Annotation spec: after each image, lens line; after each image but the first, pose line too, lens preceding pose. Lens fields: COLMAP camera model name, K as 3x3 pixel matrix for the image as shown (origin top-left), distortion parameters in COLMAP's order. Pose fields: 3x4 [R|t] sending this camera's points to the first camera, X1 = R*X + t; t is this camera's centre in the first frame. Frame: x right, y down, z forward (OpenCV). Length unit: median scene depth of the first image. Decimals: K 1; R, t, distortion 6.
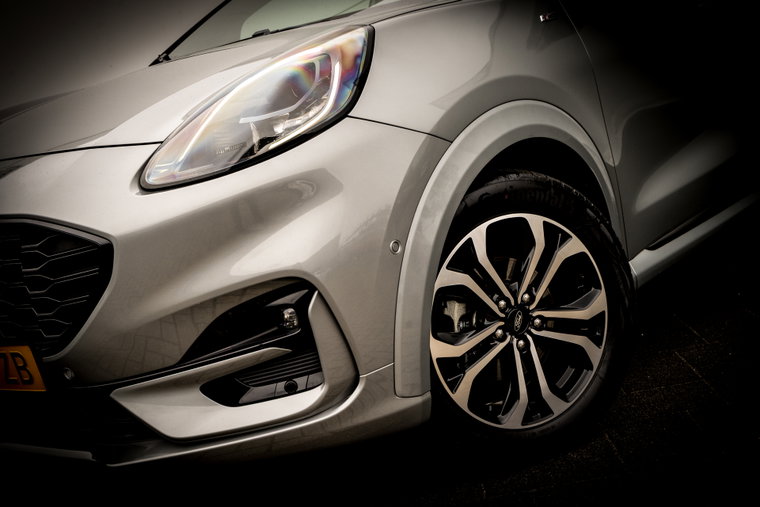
lens RADIAL K [[1060.7, 0, 380.0], [0, 1060.7, 253.5], [0, 0, 1]] dist [0.014377, -0.001985]
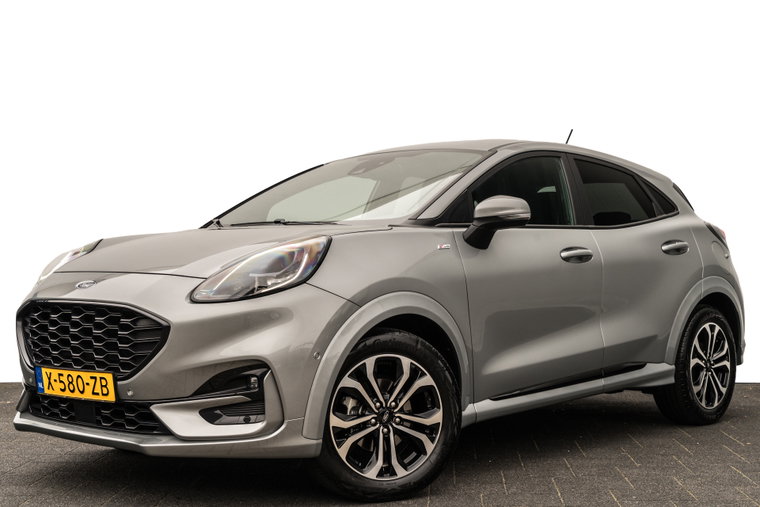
lens RADIAL K [[1107.1, 0, 380.0], [0, 1107.1, 253.5], [0, 0, 1]] dist [0.023269, 0.031906]
pose [[0.982999, 0.180719, -0.032455, 0.147599], [-0.183552, 0.971649, -0.149018, 0.085048], [0.004604, 0.152442, 0.988302, -0.912998]]
